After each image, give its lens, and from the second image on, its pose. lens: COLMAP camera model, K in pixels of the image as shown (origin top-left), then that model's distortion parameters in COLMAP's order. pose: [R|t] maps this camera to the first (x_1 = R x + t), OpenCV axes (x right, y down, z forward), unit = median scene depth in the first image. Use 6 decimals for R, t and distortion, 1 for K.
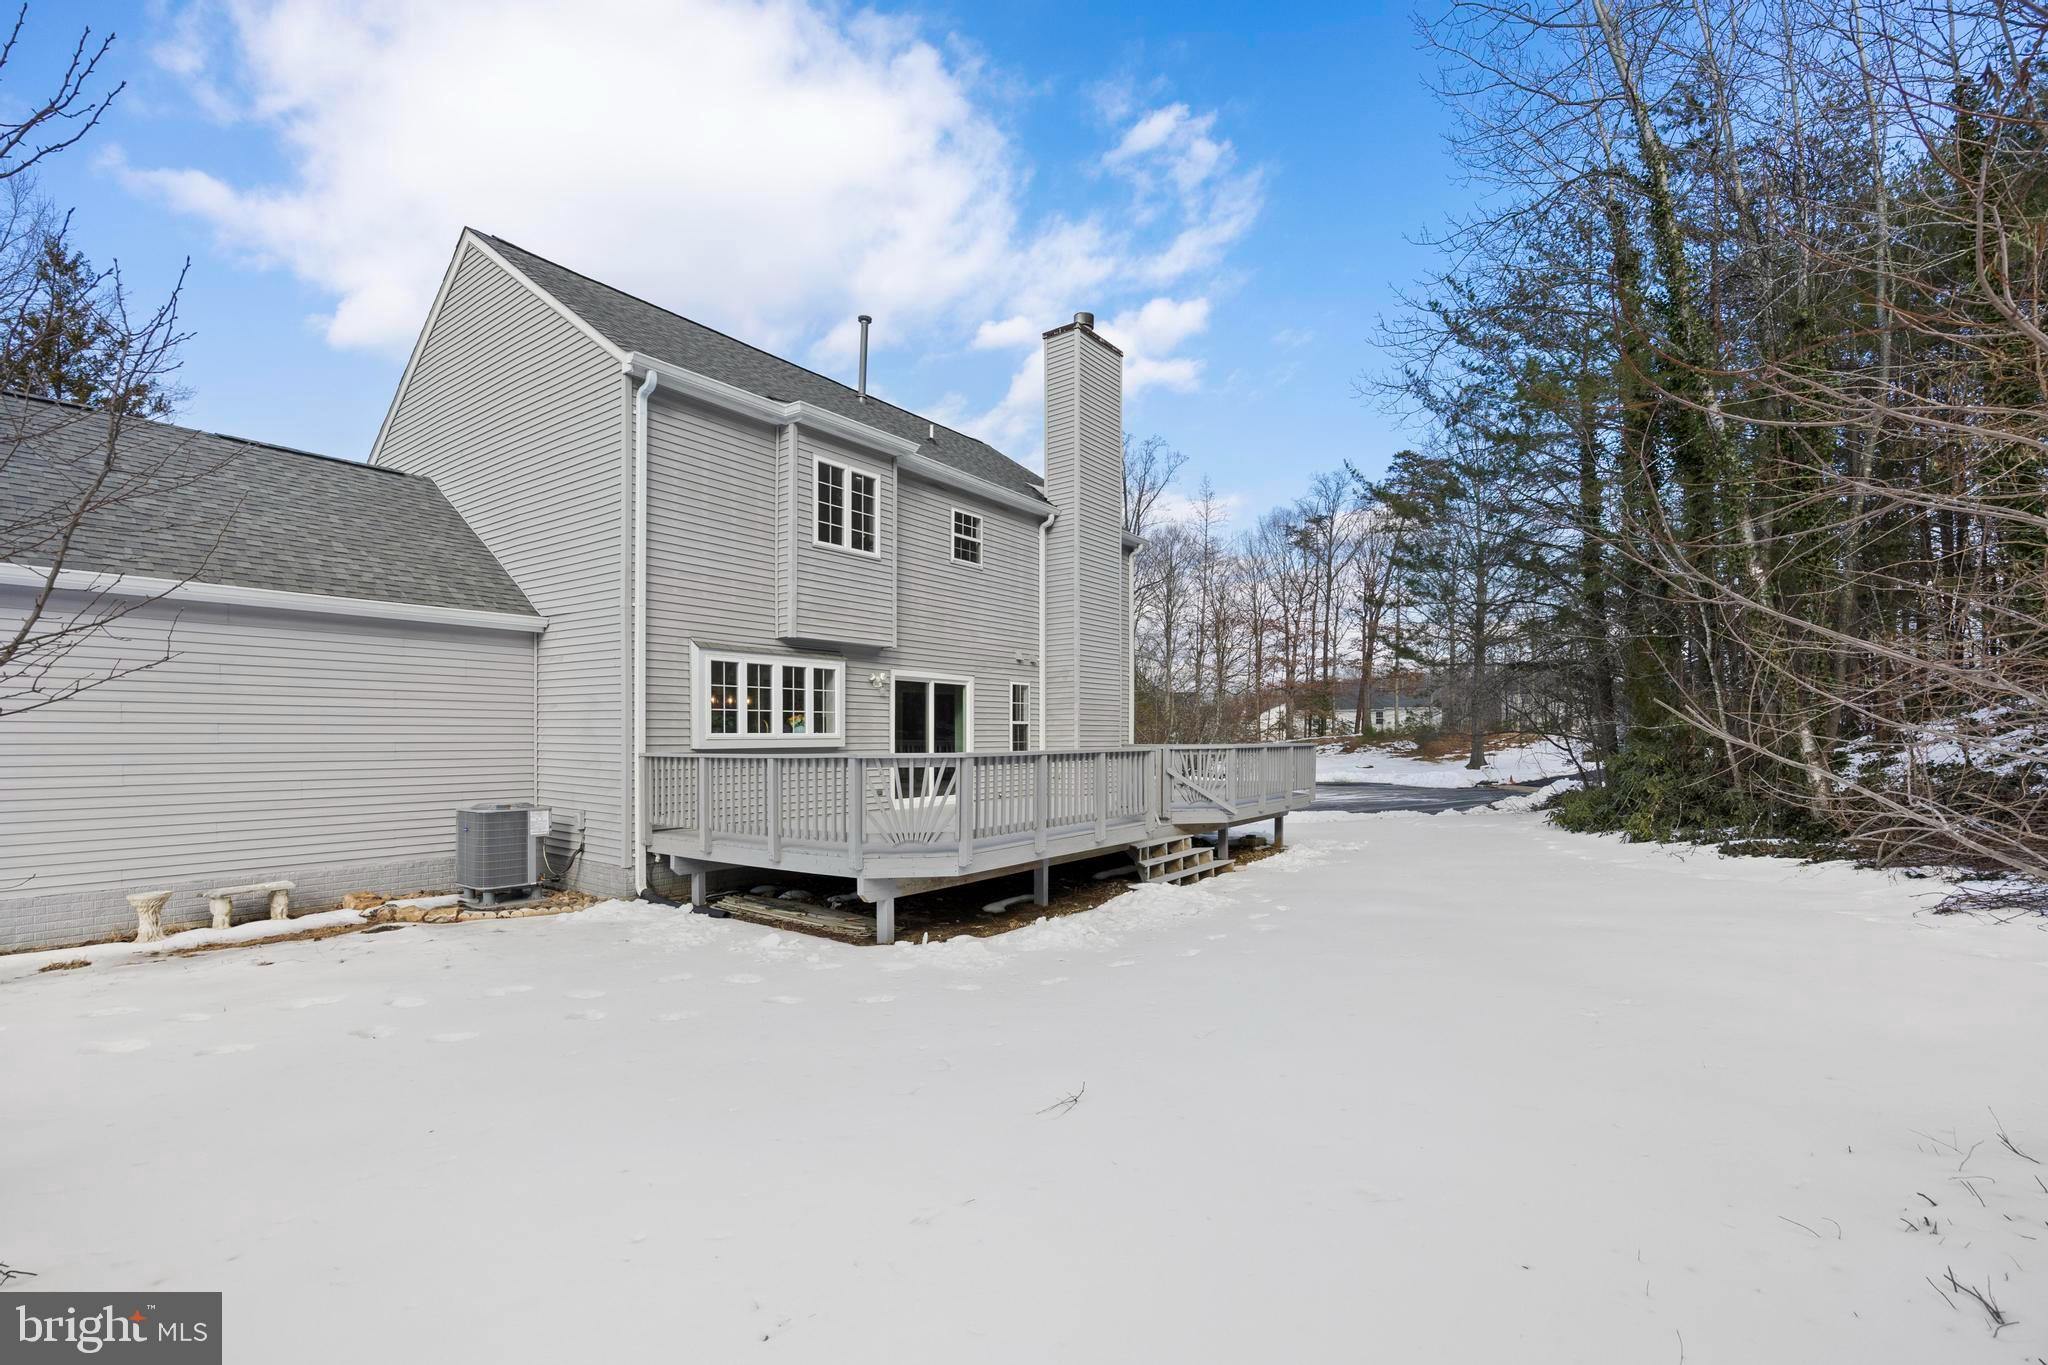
lens RADIAL K [[874.7, 0, 1038.8], [0, 874.7, 753.4], [0, 0, 1]] dist [-0.009938, 0.000543]
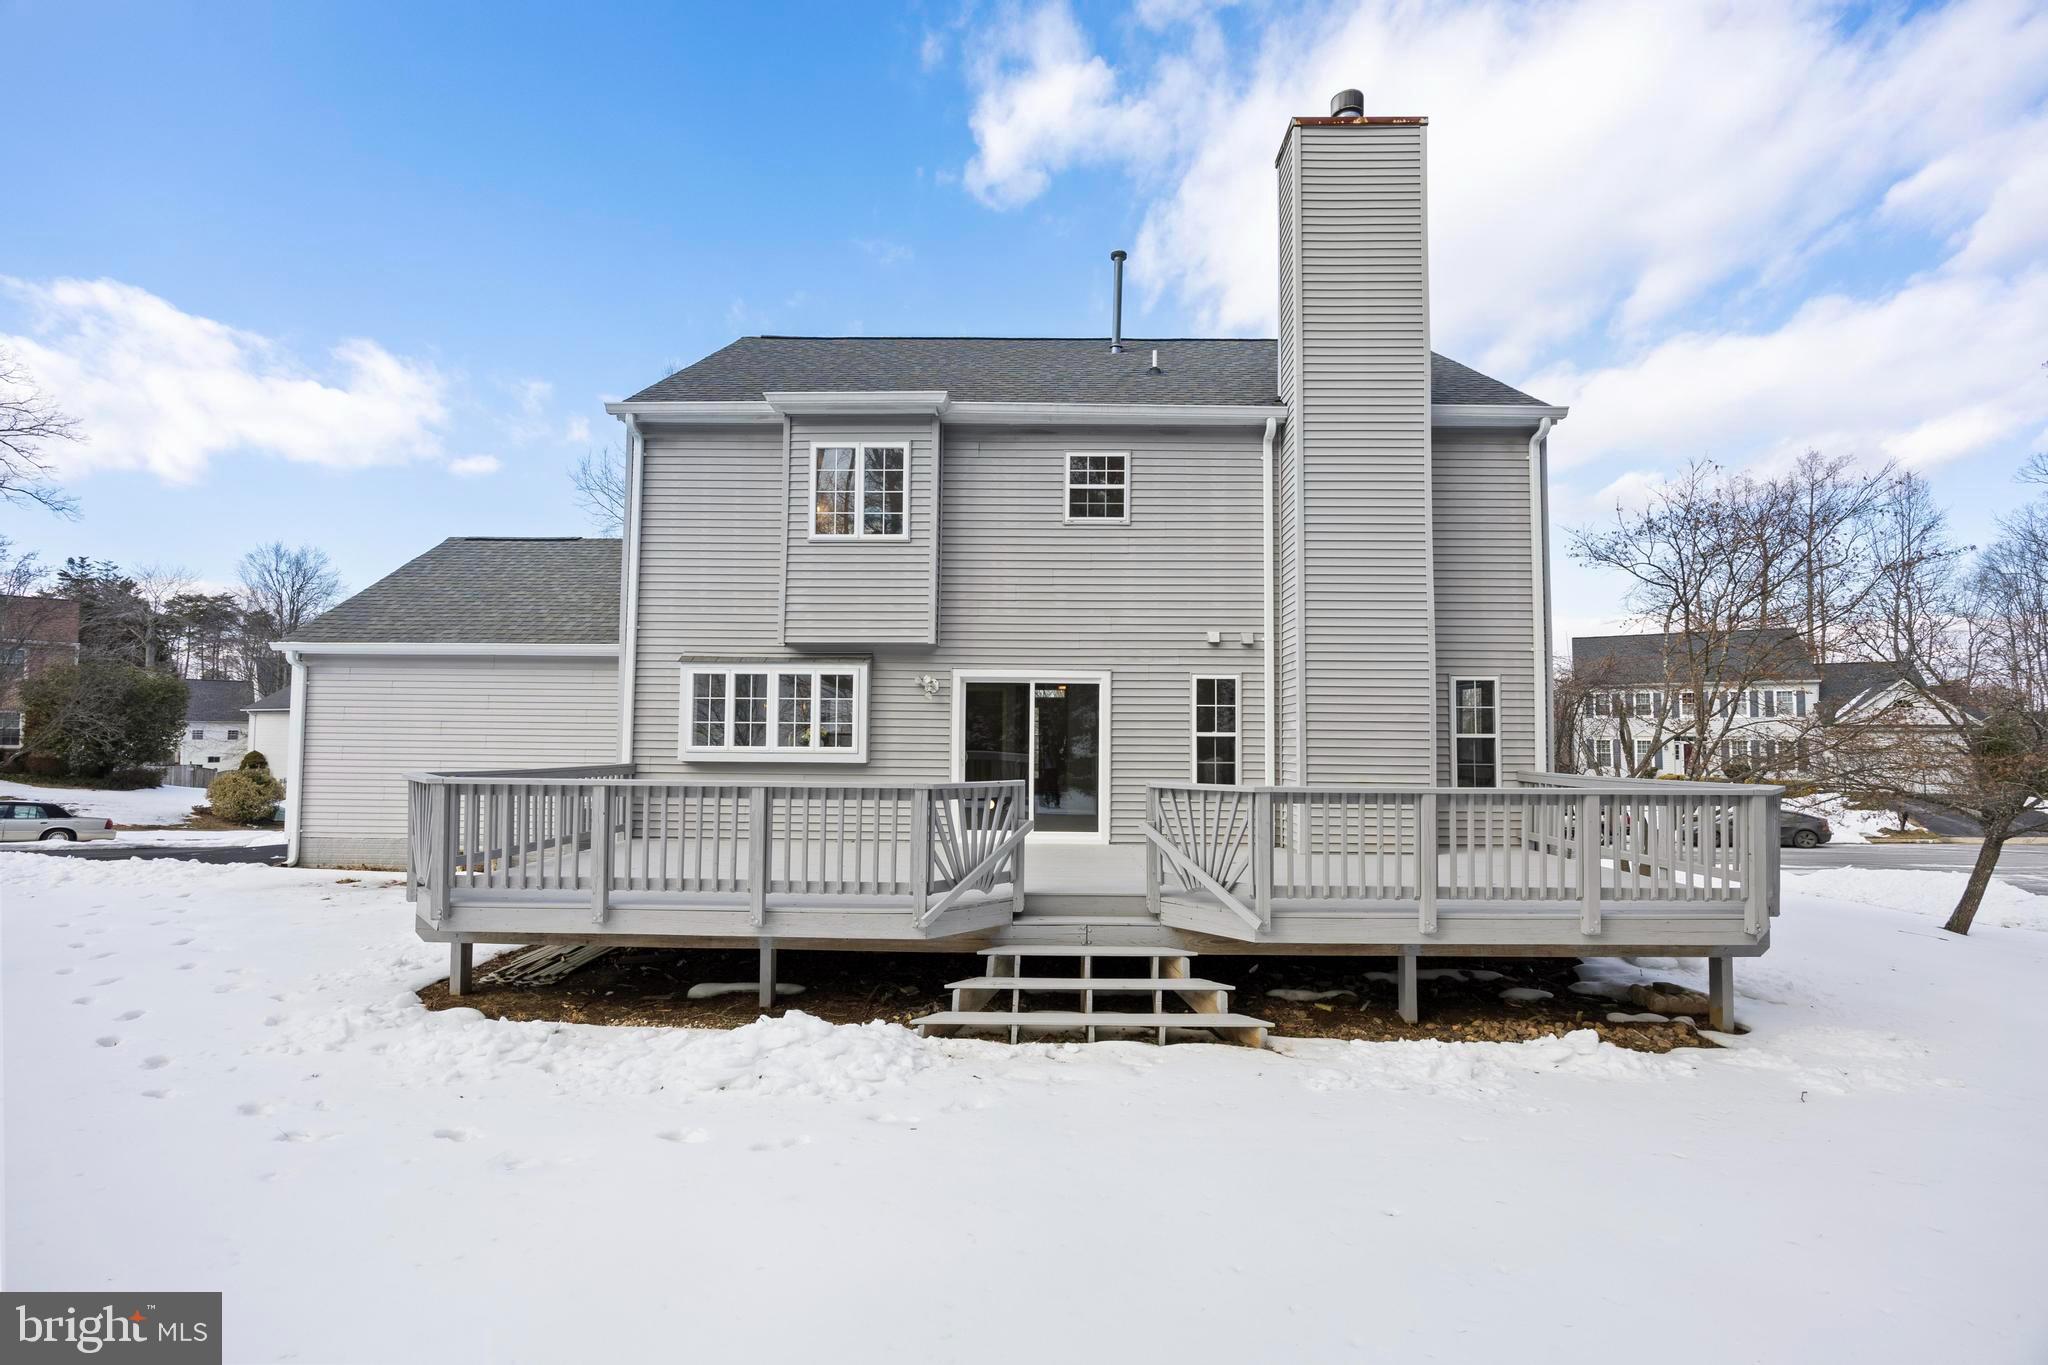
lens RADIAL K [[874.7, 0, 1029.2], [0, 874.7, 696.4], [0, 0, 1]] dist [-0.009938, 0.000543]
pose [[0.582959, -0.025053, -0.812115, 0.551628], [-0.026566, 0.998402, -0.049869, -0.033179], [0.812067, 0.050647, 0.581362, 0.600433]]
